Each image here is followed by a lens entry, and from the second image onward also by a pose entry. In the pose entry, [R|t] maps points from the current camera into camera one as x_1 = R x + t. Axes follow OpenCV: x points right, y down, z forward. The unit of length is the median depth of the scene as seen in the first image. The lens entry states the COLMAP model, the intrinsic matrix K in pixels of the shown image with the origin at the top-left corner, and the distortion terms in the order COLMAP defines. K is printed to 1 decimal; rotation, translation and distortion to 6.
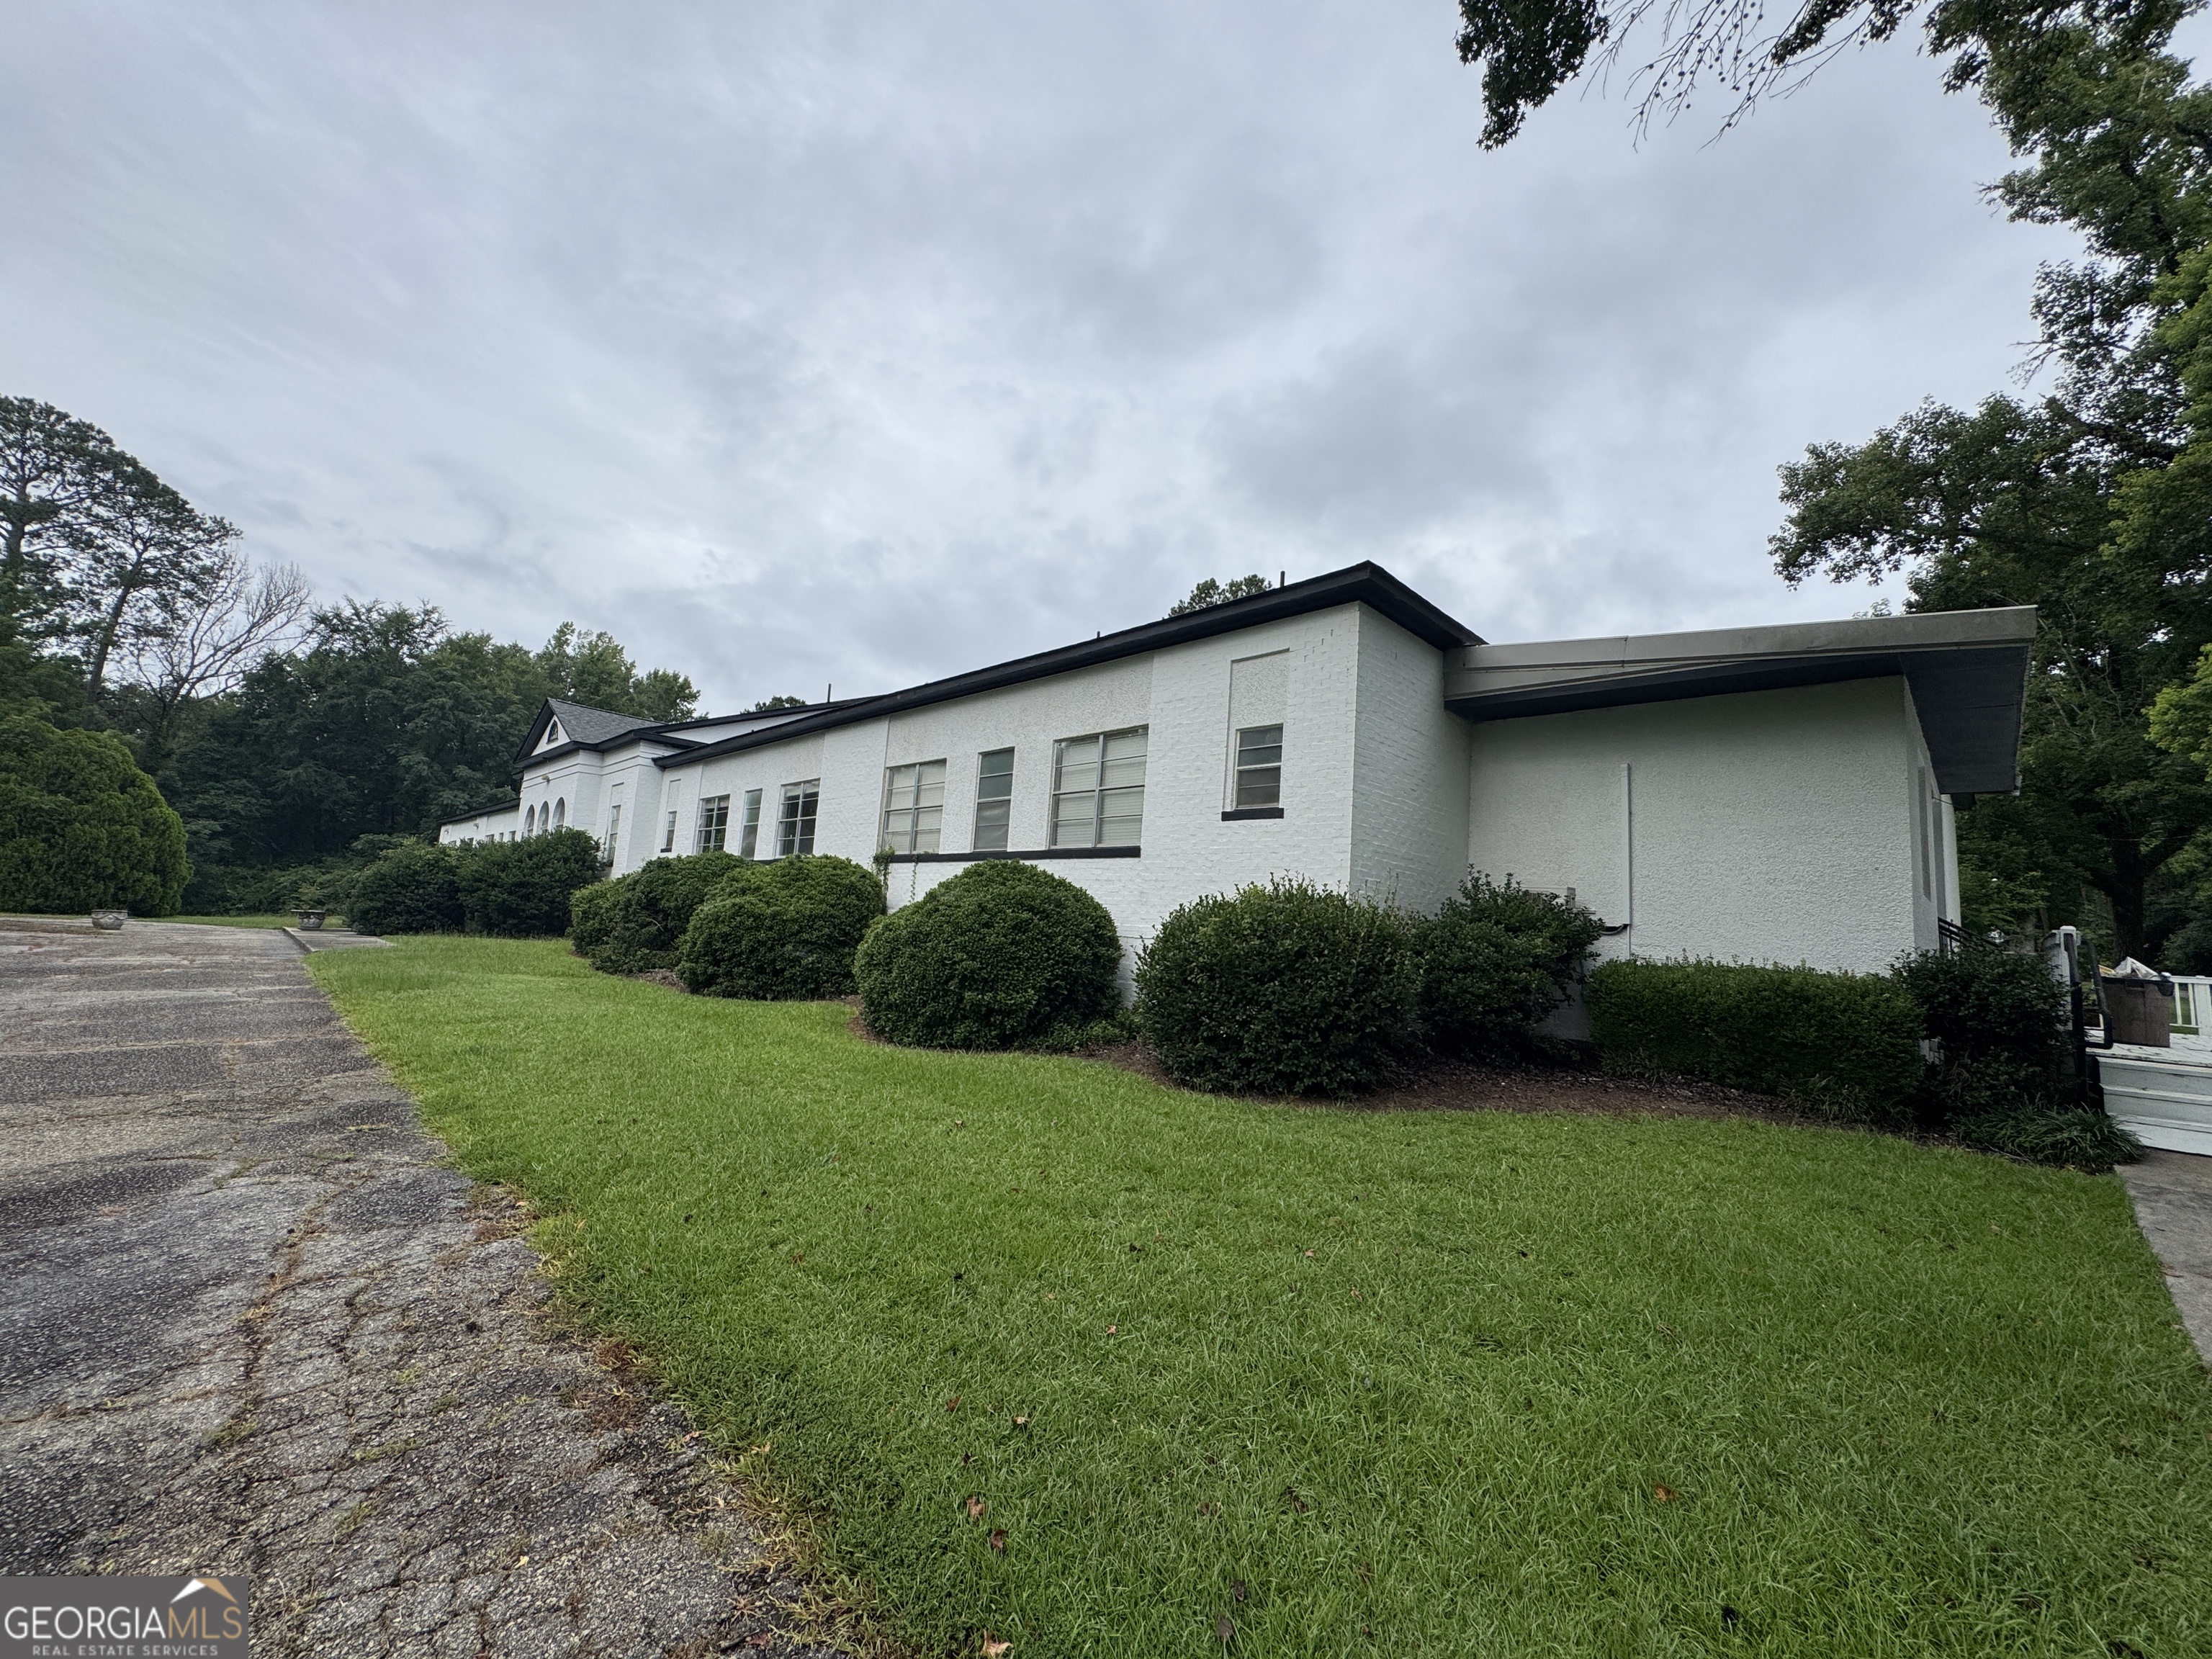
lens RADIAL K [[882.6, 0, 1103.6], [0, 882.6, 830.1], [0, 0, 1]] dist [-0.002443, 0.000460]
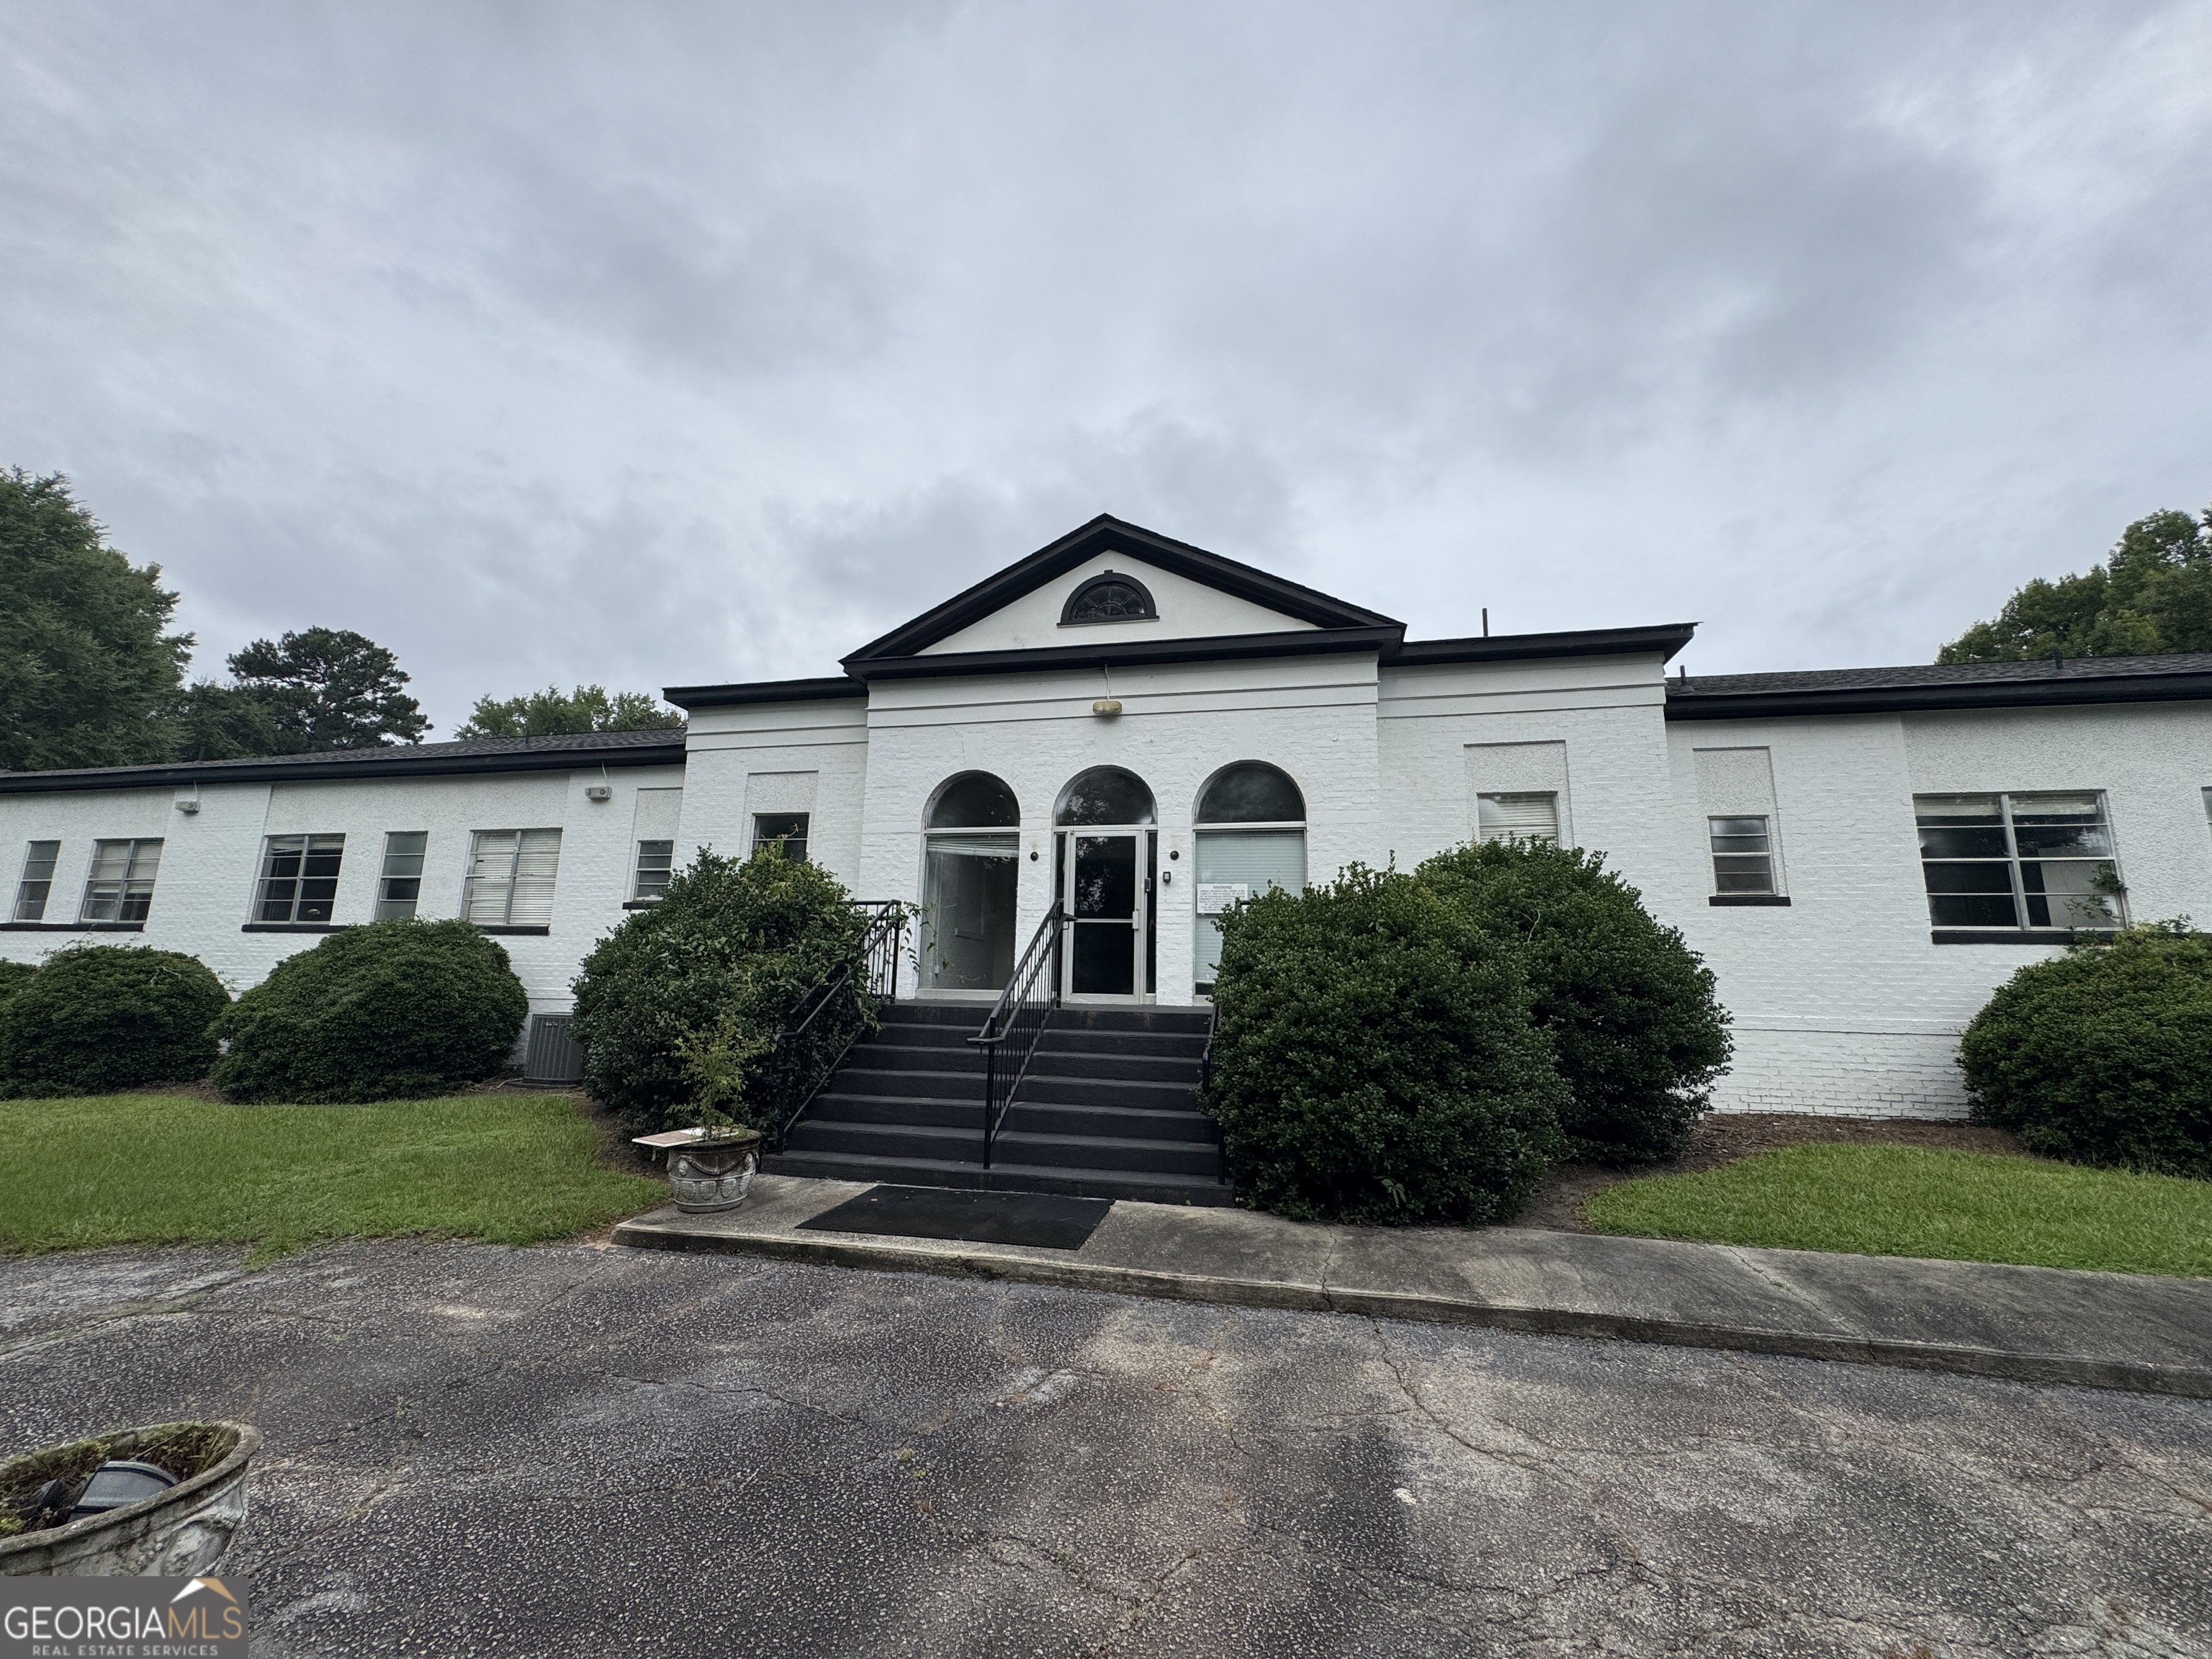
lens RADIAL K [[882.6, 0, 1100.3], [0, 882.6, 828.3], [0, 0, 1]] dist [-0.002443, 0.000460]
pose [[0.845465, 0.046058, 0.532042, -0.987989], [-0.029308, 0.998774, -0.039888, 0.012679], [-0.533227, 0.018130, 0.845778, 0.775936]]
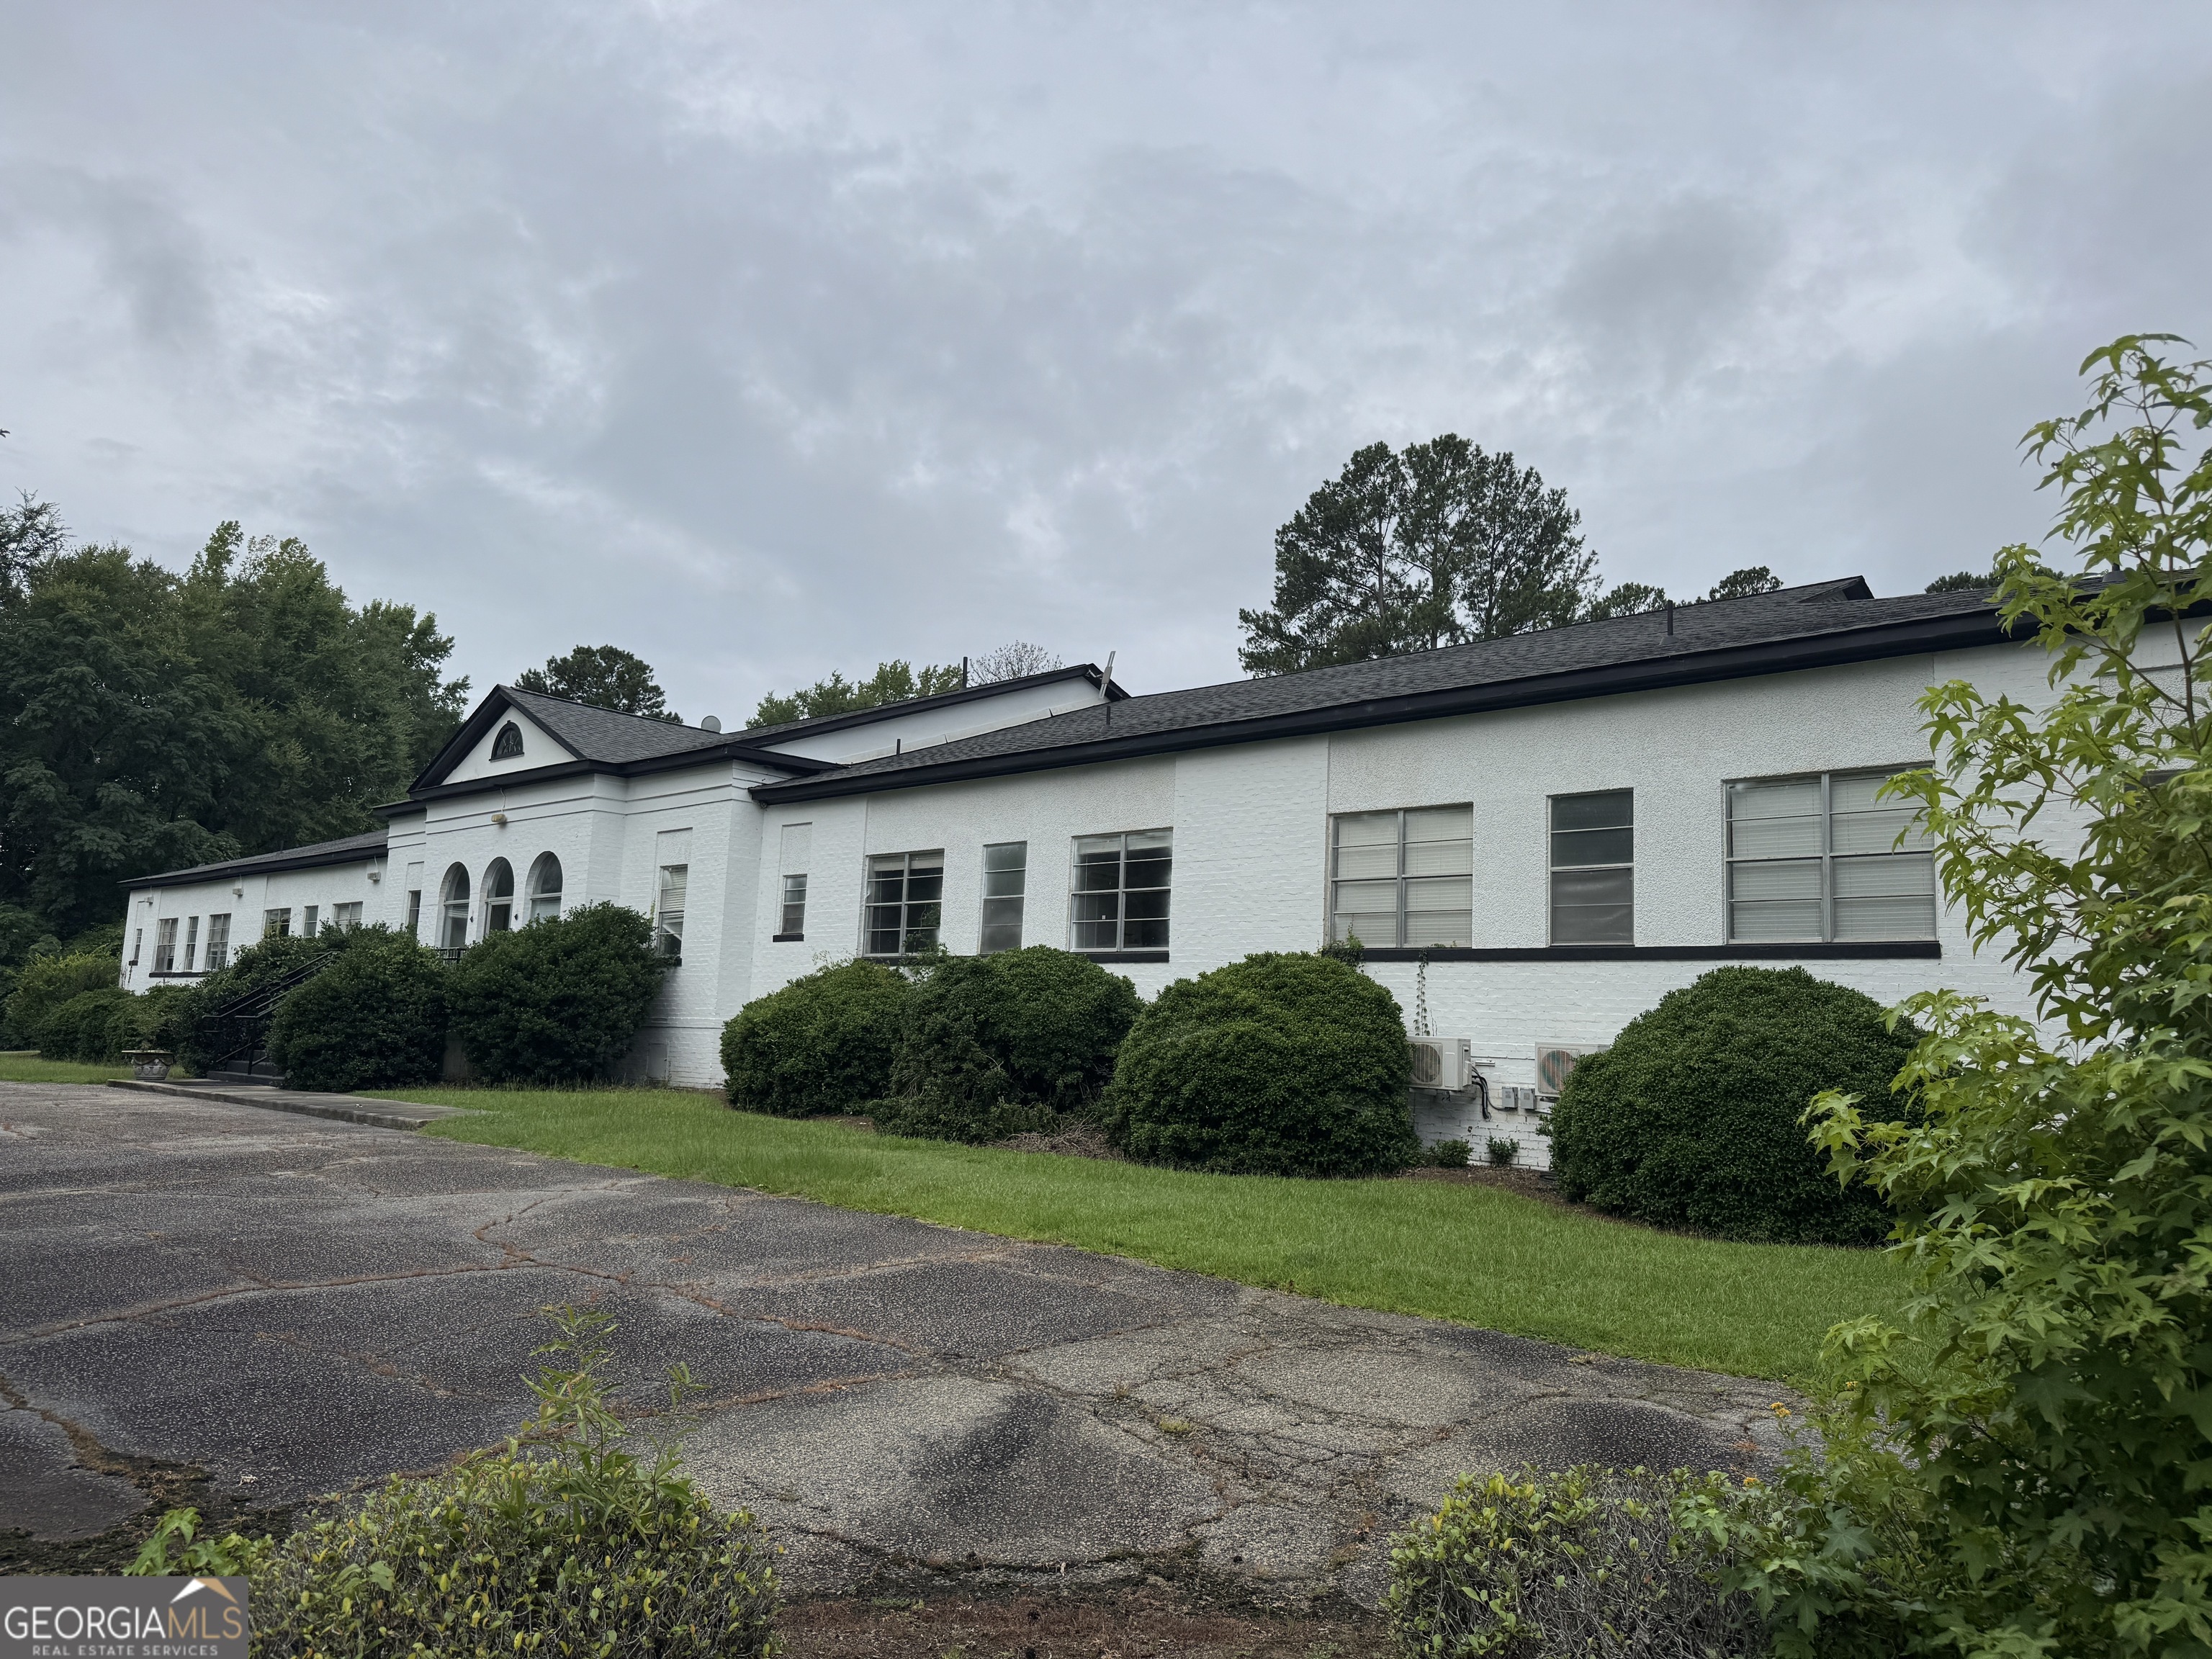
lens RADIAL K [[1568.9, 0, 1109.2], [0, 1568.9, 826.0], [0, 0, 1]] dist [0.013258, -0.007854]
pose [[0.998898, -0.018205, 0.043266, -0.308823], [0.019145, 0.999587, -0.021414, -0.027171], [-0.042859, 0.022218, 0.998834, -0.100867]]
